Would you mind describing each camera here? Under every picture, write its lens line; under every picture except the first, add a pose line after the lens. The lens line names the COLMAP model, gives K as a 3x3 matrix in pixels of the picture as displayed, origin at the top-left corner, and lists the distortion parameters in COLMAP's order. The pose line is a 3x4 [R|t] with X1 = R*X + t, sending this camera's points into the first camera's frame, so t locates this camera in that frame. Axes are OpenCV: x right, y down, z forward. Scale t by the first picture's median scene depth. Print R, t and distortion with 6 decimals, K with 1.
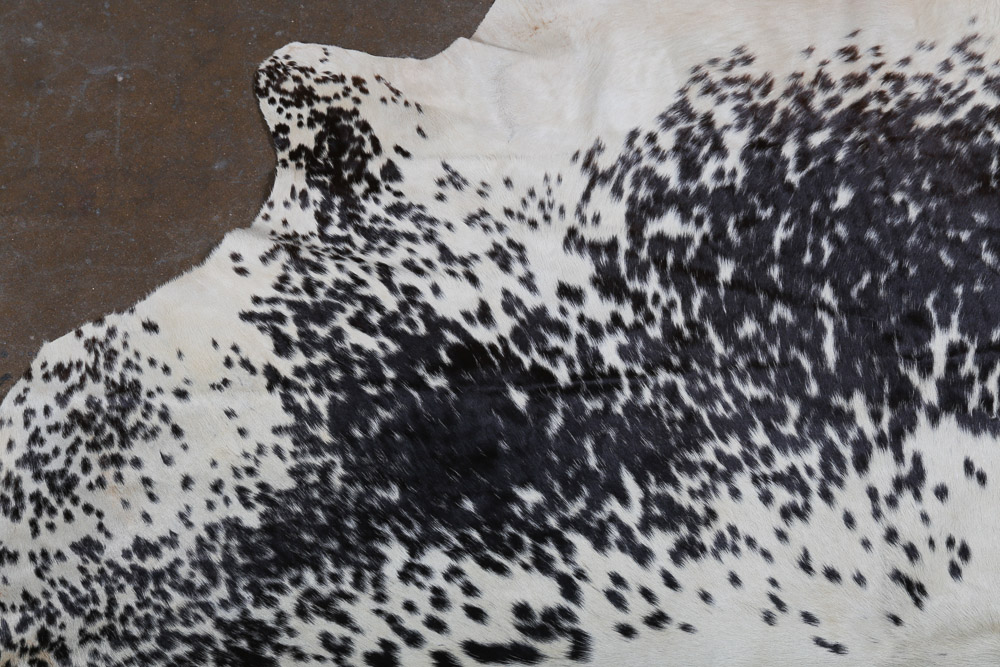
lens RADIAL K [[1079.2, 0, 503.3], [0, 1079.2, 334.7], [0, 0, 1]] dist [0.043725, 0.000000]
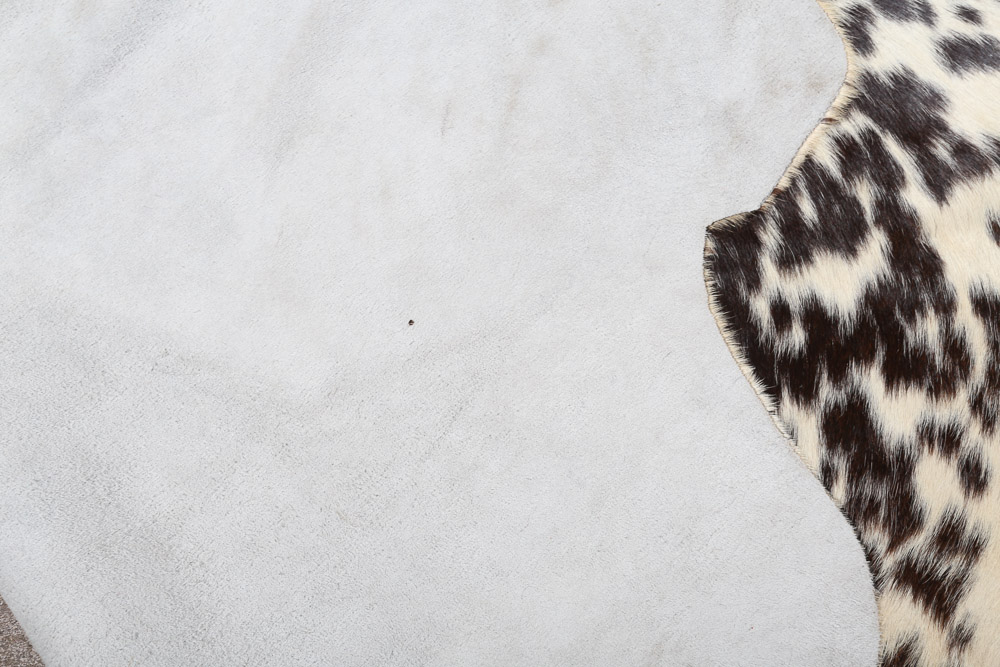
lens RADIAL K [[1127.4, 0, 498.4], [0, 1127.4, 326.8], [0, 0, 1]] dist [0.042842, 0.000000]
pose [[-0.932385, 0.359530, -0.037365, 0.329895], [-0.311734, -0.747469, 0.586610, -0.368765], [0.182975, 0.558595, 0.809007, 0.647367]]
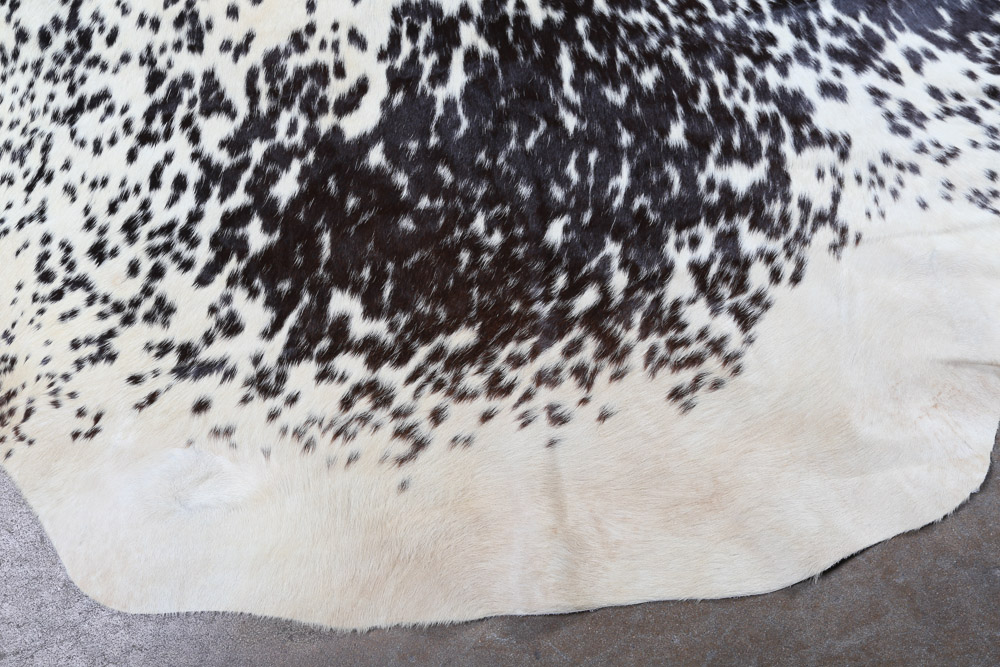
lens RADIAL K [[1127.4, 0, 497.5], [0, 1127.4, 339.7], [0, 0, 1]] dist [0.042842, 0.000000]
pose [[-0.991327, 0.103768, -0.080645, 0.484405], [-0.131335, -0.804411, 0.579374, -0.797870], [-0.004751, 0.584940, 0.811063, 0.315905]]
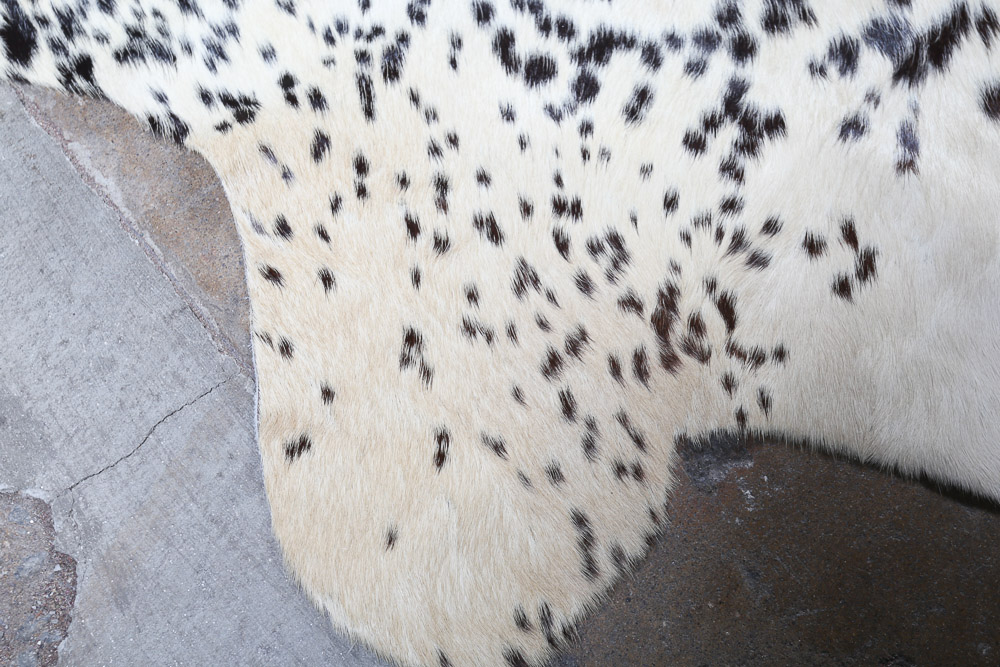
lens RADIAL K [[1127.4, 0, 497.5], [0, 1127.4, 330.4], [0, 0, 1]] dist [0.042842, 0.000000]
pose [[-0.731444, 0.616676, -0.291034, 0.995779], [-0.654315, -0.514550, 0.554176, -0.416816], [0.191995, 0.595776, 0.779864, 0.800093]]
